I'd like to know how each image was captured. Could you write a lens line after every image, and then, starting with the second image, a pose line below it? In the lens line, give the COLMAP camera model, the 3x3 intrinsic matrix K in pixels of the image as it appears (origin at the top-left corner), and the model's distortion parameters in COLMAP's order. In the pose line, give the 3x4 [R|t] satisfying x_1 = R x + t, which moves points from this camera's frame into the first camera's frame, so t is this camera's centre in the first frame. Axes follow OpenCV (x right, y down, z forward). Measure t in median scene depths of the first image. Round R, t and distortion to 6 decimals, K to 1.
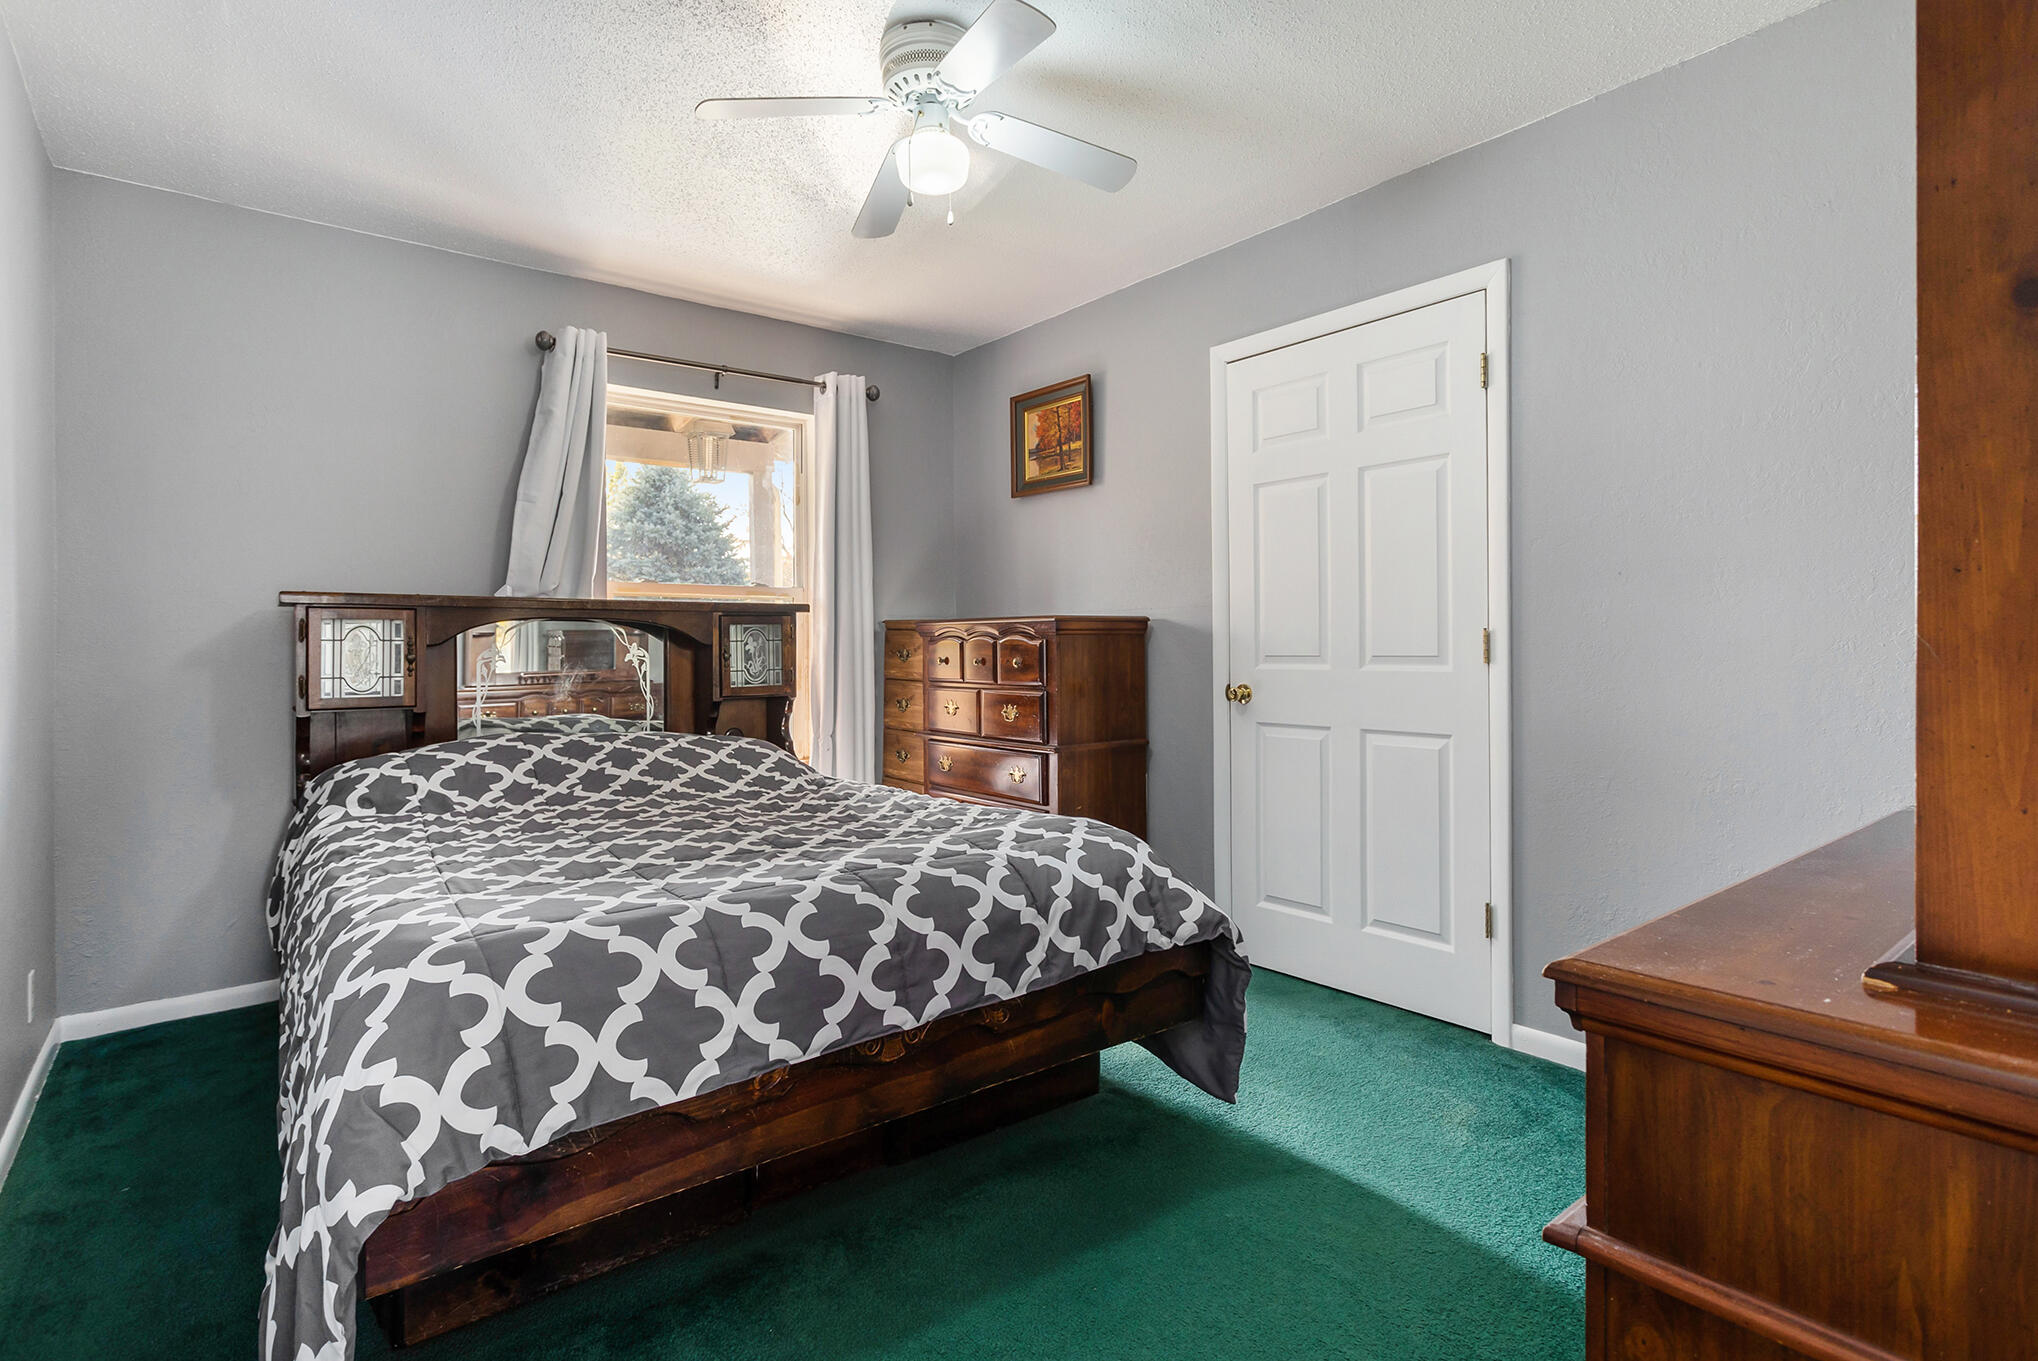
lens RADIAL K [[997.8, 0, 1016.9], [0, 997.8, 660.4], [0, 0, 1]] dist [0.000230, 0.000200]
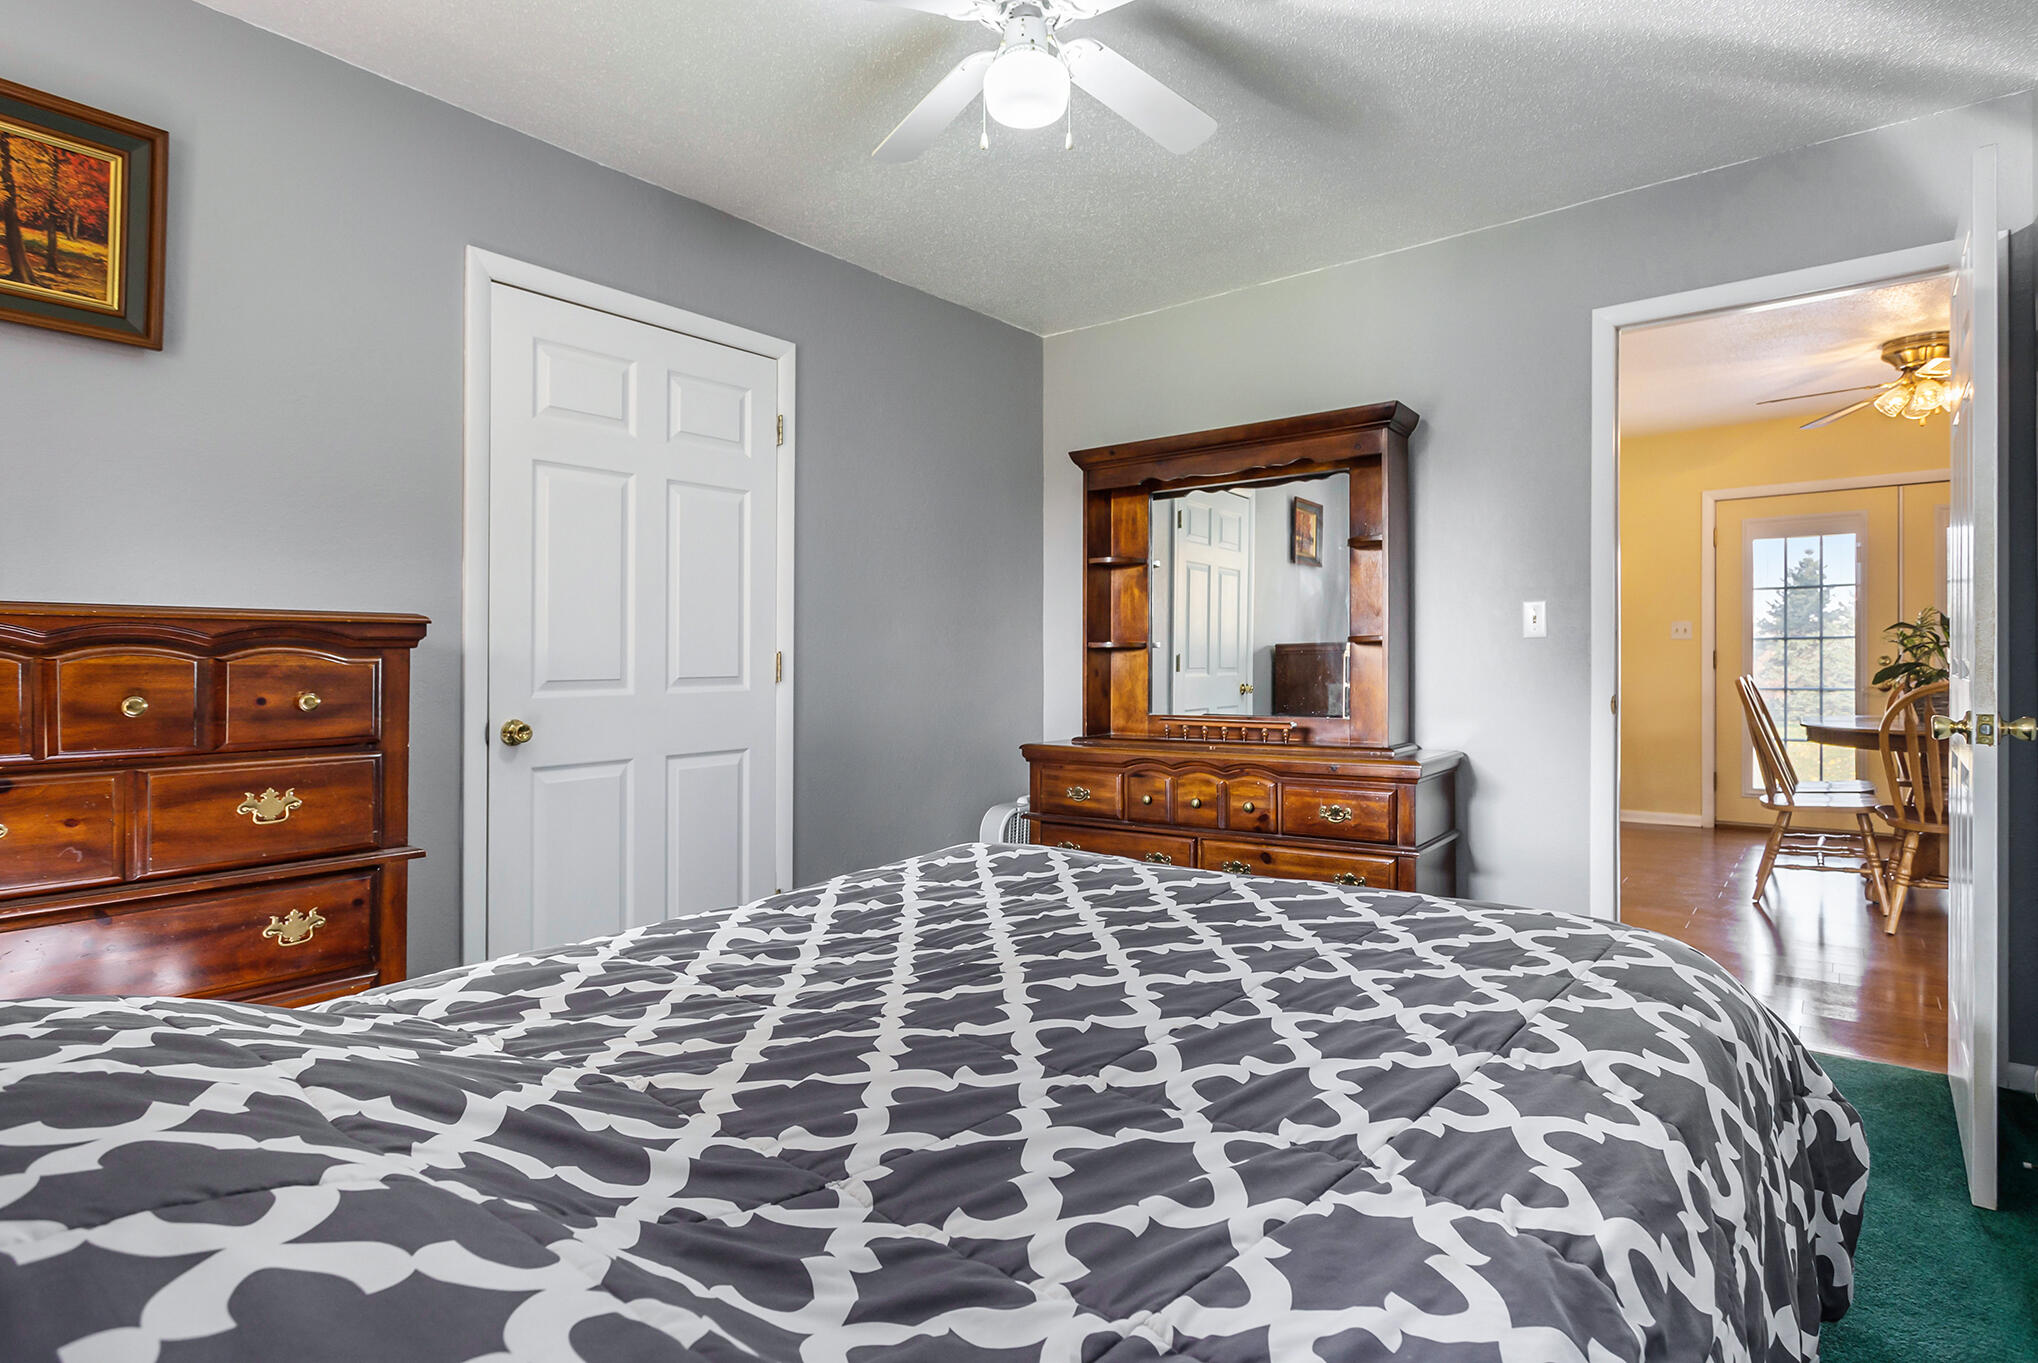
lens RADIAL K [[997.8, 0, 1016.9], [0, 997.8, 661.4], [0, 0, 1]] dist [0.000230, 0.000200]
pose [[-0.208184, 0.004972, 0.978077, -0.589697], [0.021941, 0.999759, -0.000412, -0.011643], [-0.977844, 0.021374, -0.208243, 0.797693]]
